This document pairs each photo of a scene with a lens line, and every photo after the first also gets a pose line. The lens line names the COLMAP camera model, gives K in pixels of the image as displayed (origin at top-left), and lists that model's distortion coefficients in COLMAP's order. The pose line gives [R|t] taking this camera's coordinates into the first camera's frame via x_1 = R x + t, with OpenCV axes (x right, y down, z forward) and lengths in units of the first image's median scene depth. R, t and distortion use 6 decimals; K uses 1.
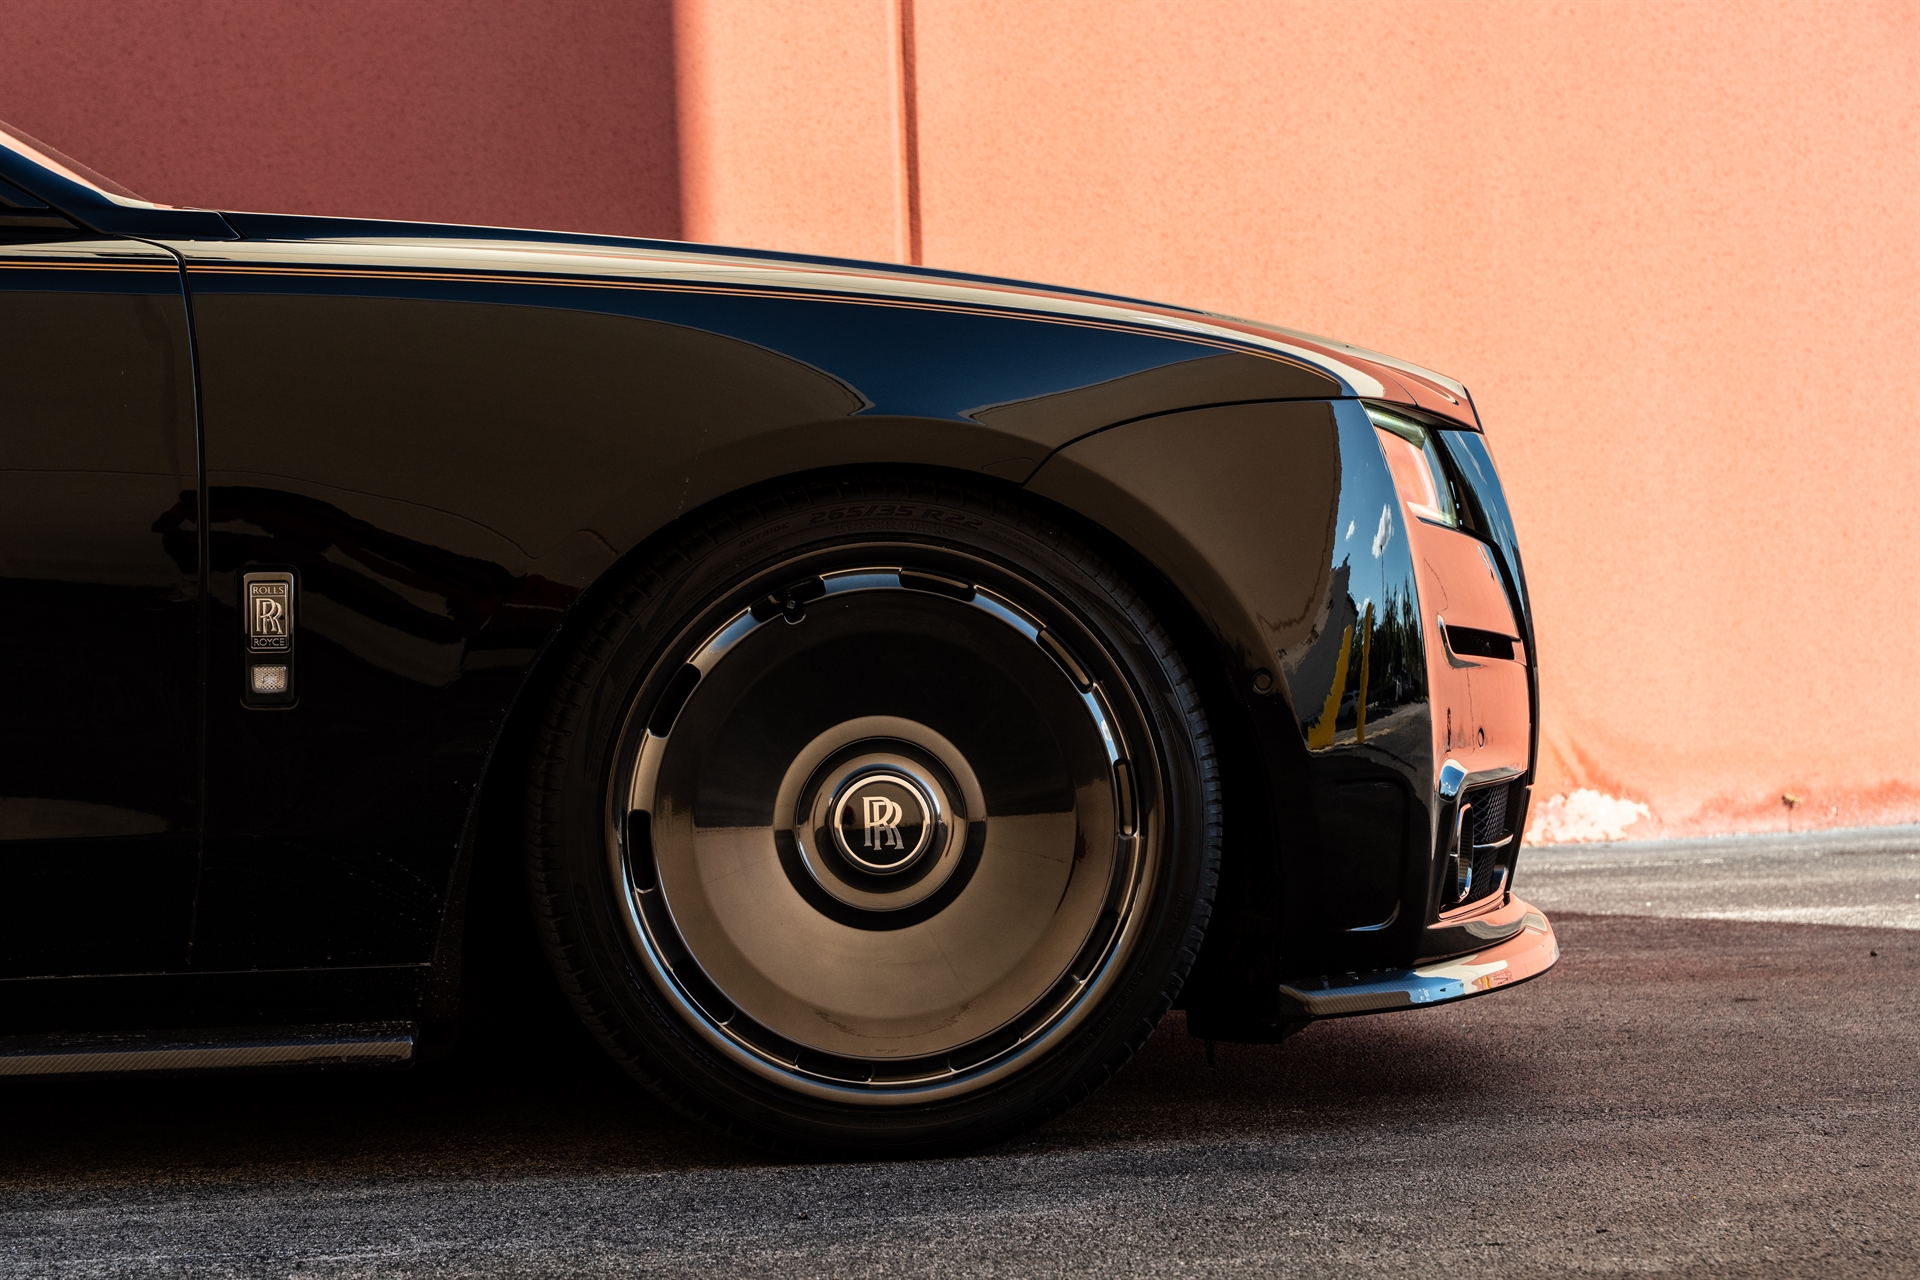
lens RADIAL K [[3721.7, 0, 959.8], [0, 3721.7, 639.3], [0, 0, 1]] dist [0.059330, 0.000000]
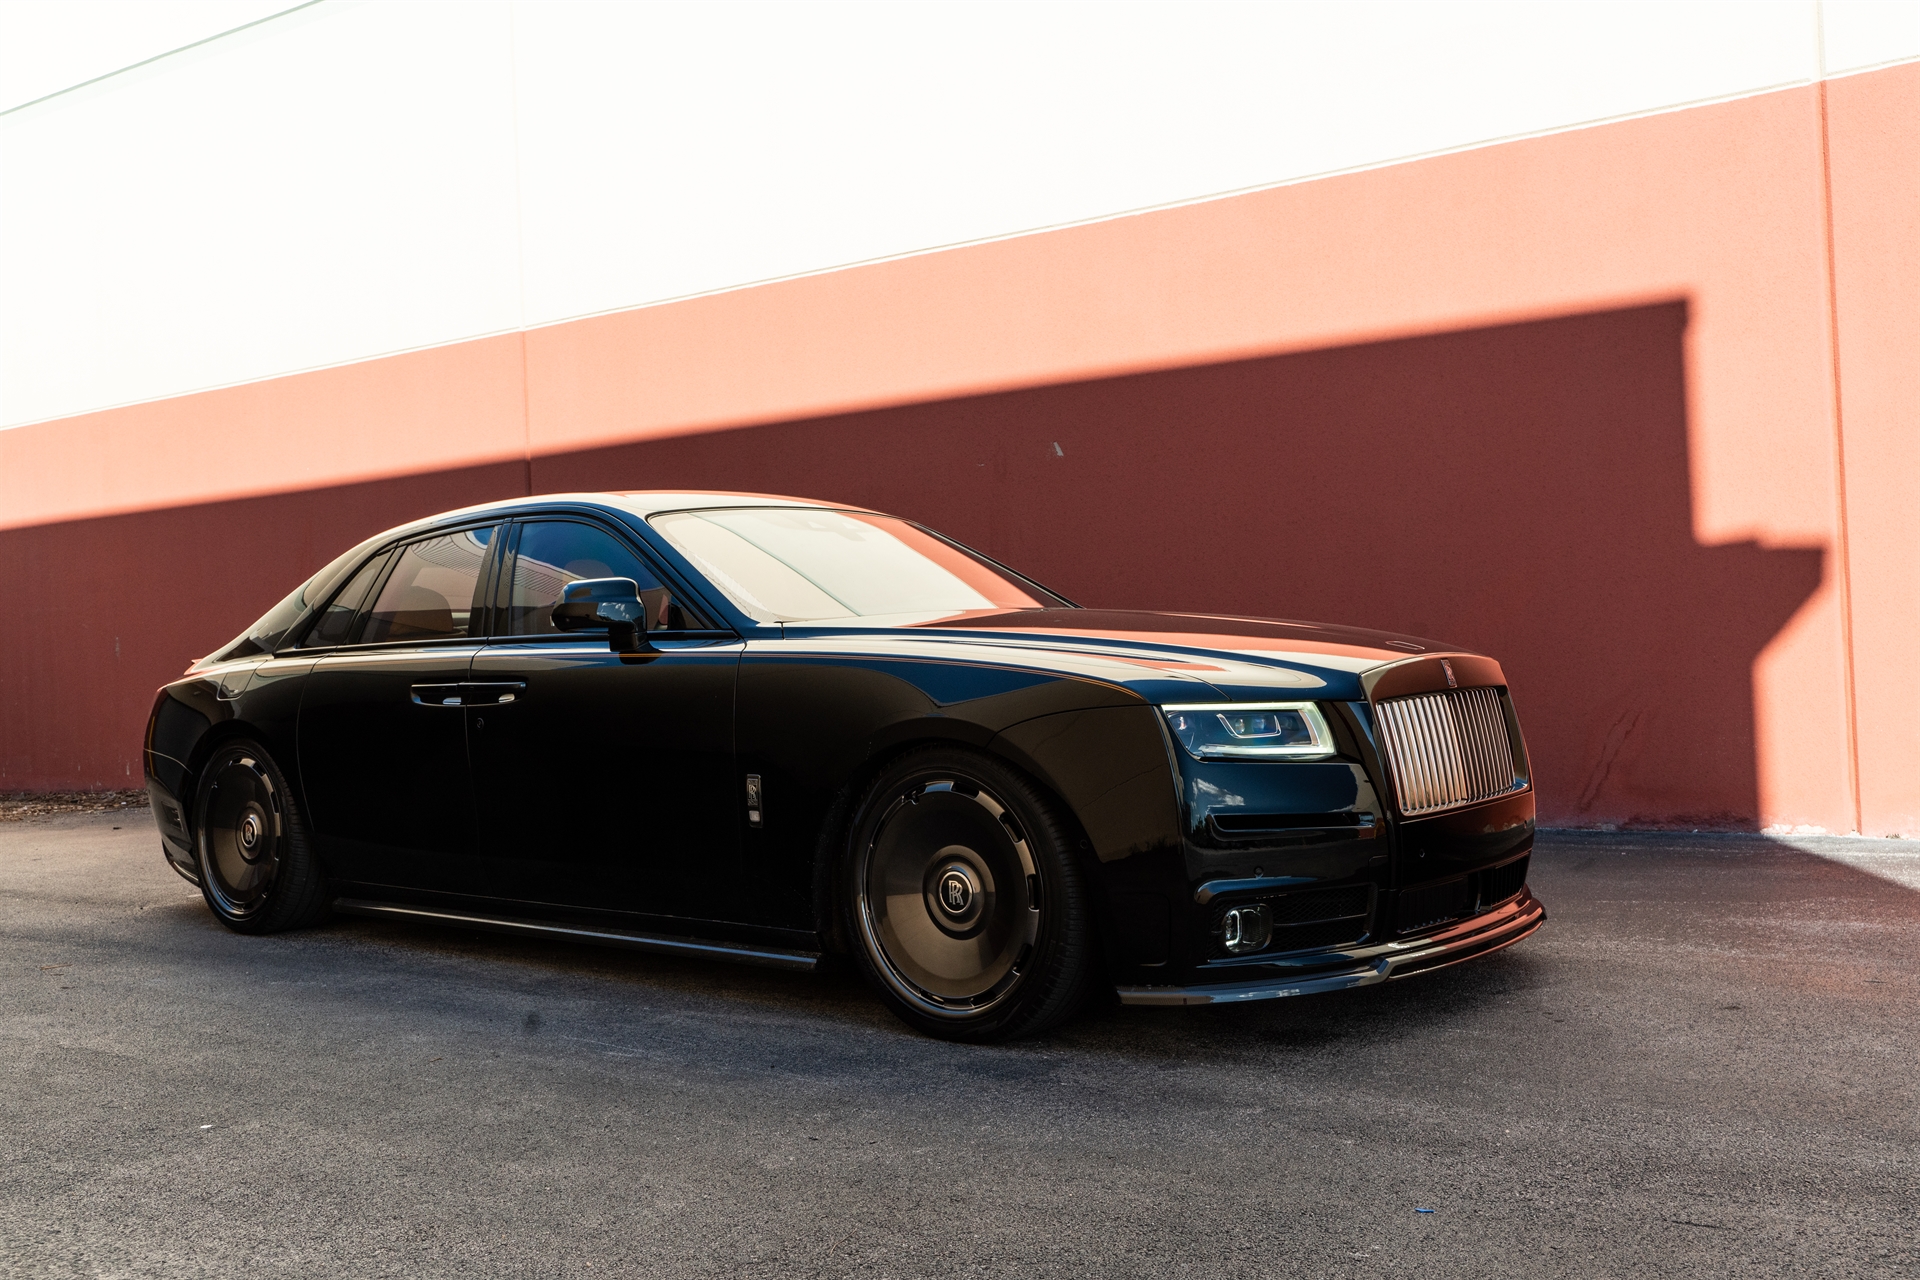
lens RADIAL K [[1883.4, 0, 960.3], [0, 1883.4, 640.1], [0, 0, 1]] dist [-0.012897, 0.000000]
pose [[0.713704, -0.004841, -0.700431, 0.791175], [0.015069, 0.999851, 0.008443, -0.114697], [0.700285, -0.016581, 0.713670, 0.182639]]
